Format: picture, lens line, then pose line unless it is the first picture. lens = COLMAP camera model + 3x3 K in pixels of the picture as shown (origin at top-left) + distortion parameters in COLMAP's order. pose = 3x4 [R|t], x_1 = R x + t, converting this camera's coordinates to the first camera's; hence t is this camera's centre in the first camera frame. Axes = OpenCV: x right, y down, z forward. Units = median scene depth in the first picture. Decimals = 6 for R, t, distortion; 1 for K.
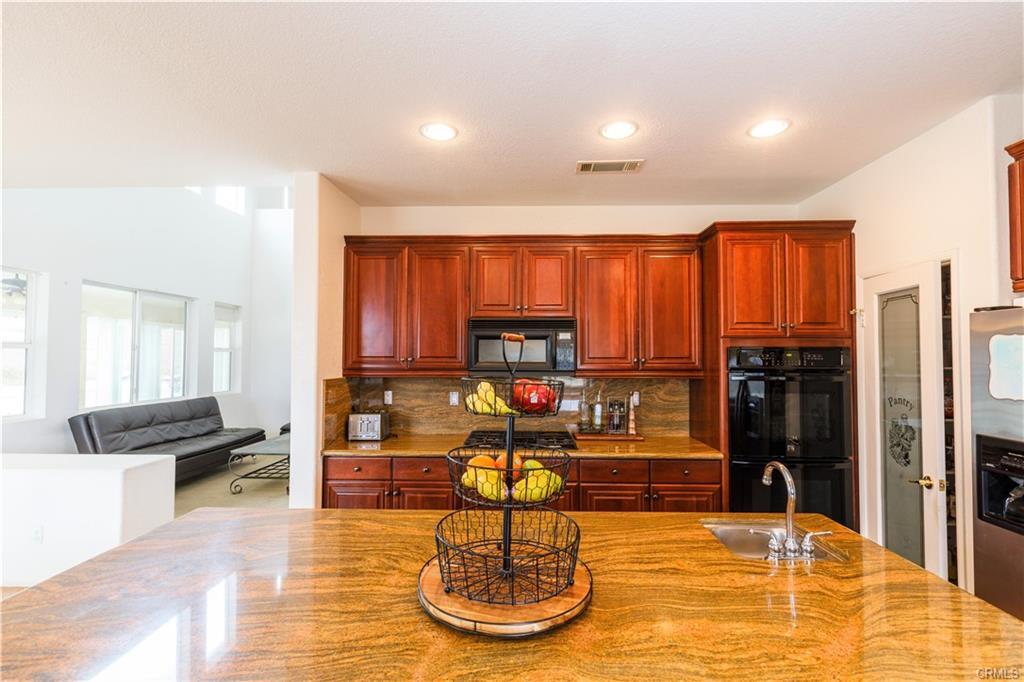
lens RADIAL K [[454.1, 0, 509.1], [0, 454.1, 342.8], [0, 0, 1]] dist [0.002223, 0.000770]
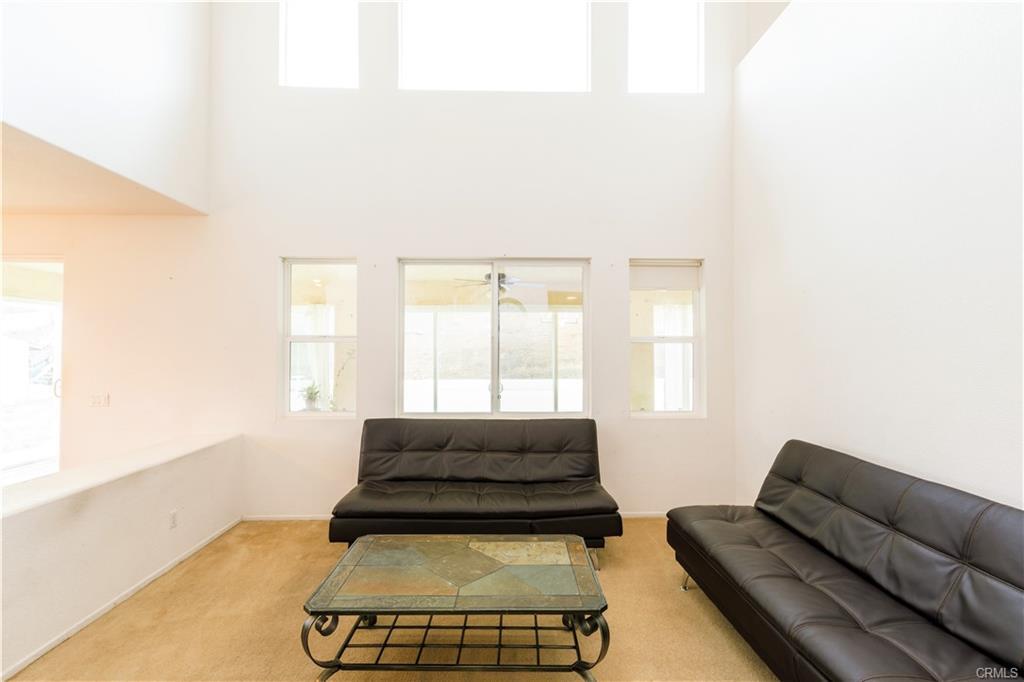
lens RADIAL K [[454.1, 0, 512.3], [0, 454.1, 336.2], [0, 0, 1]] dist [0.002223, 0.000770]
pose [[0.051352, -0.026489, -0.998329, -0.078092], [0.024815, 0.999373, -0.025240, 0.026316], [0.998372, -0.023478, 0.051977, 0.957564]]
